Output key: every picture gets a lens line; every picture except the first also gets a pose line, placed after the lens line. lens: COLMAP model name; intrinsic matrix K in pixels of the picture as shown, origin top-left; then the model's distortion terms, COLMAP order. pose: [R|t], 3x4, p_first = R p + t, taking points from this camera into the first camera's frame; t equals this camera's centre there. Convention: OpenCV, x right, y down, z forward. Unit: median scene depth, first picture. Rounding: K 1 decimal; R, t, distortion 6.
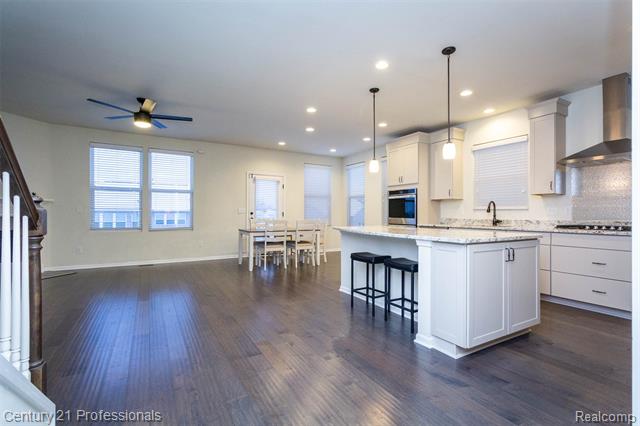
lens RADIAL K [[300.6, 0, 320.1], [0, 300.6, 213.0], [0, 0, 1]] dist [0.003149, -0.000085]
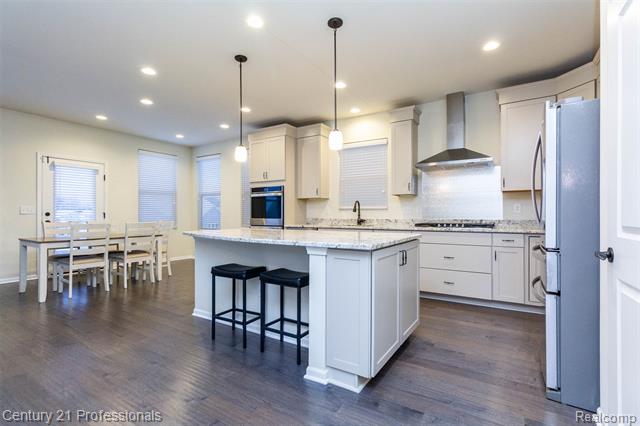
lens RADIAL K [[300.6, 0, 326.8], [0, 300.6, 213.1], [0, 0, 1]] dist [0.003149, -0.000085]
pose [[0.874734, -0.003776, 0.484588, -0.006684], [0.003470, 0.999993, 0.001528, -0.000070], [-0.484591, 0.000345, 0.874741, 0.167710]]
